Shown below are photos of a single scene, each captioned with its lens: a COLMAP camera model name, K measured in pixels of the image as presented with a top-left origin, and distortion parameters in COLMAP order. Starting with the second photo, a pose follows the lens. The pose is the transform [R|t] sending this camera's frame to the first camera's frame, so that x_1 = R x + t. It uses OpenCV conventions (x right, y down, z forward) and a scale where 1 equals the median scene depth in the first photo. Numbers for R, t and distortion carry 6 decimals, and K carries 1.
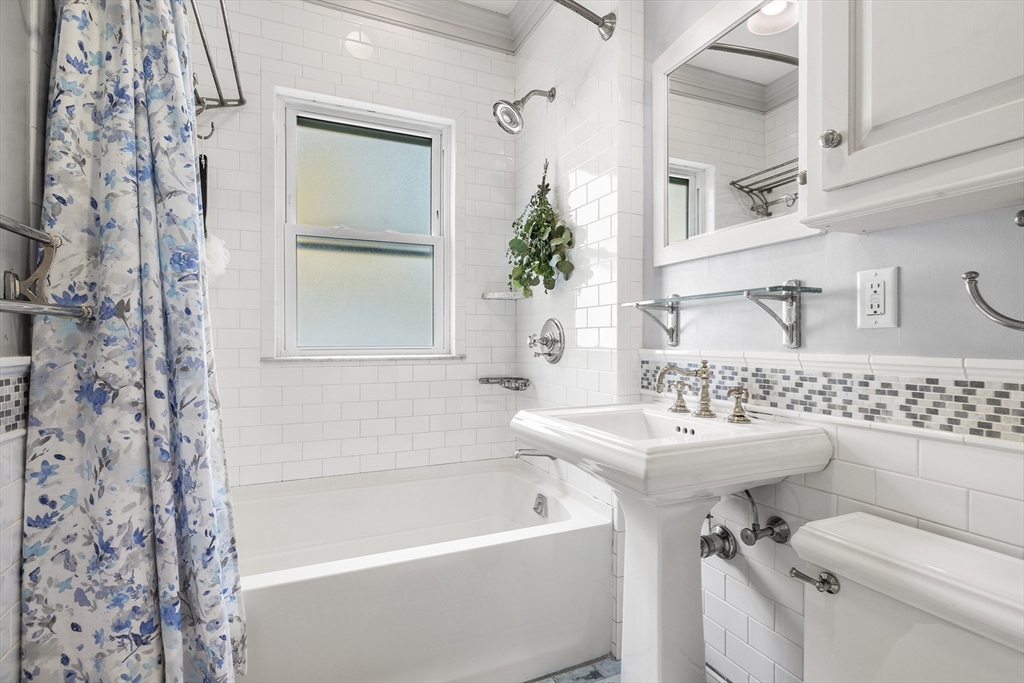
lens RADIAL K [[487.9, 0, 506.7], [0, 487.9, 343.6], [0, 0, 1]] dist [-0.005976, -0.000215]
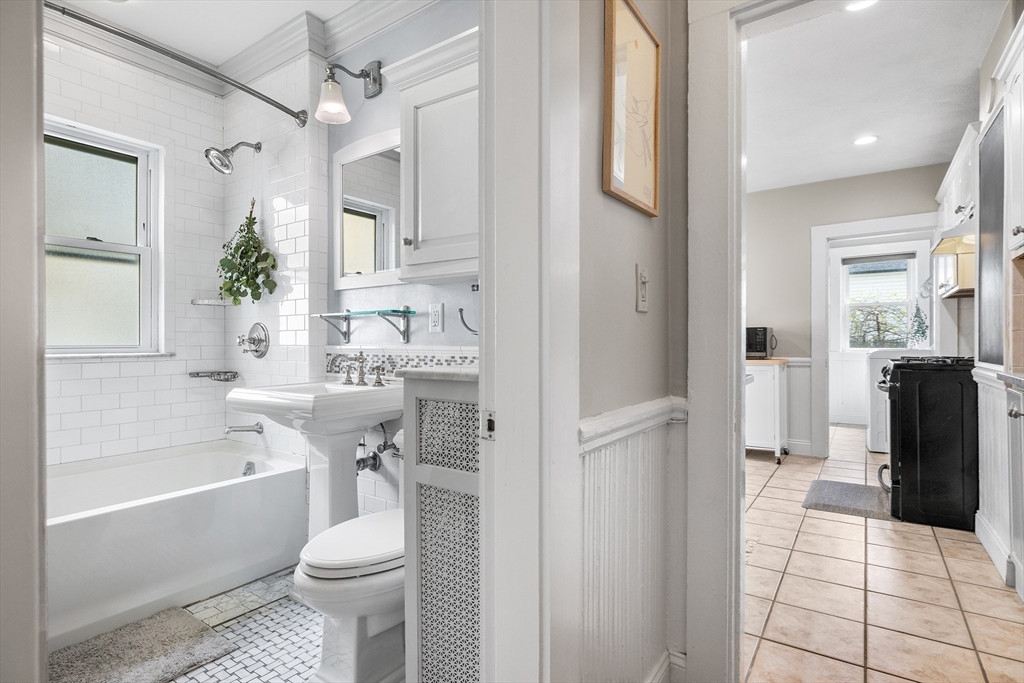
lens RADIAL K [[519.1, 0, 512.0], [0, 519.1, 341.5], [0, 0, 1]] dist [-0.001768, 0.000824]
pose [[0.853775, -0.001541, 0.520640, -0.050307], [0.006180, 0.999955, -0.007176, 0.011749], [-0.520605, 0.009344, 0.853746, -0.530582]]
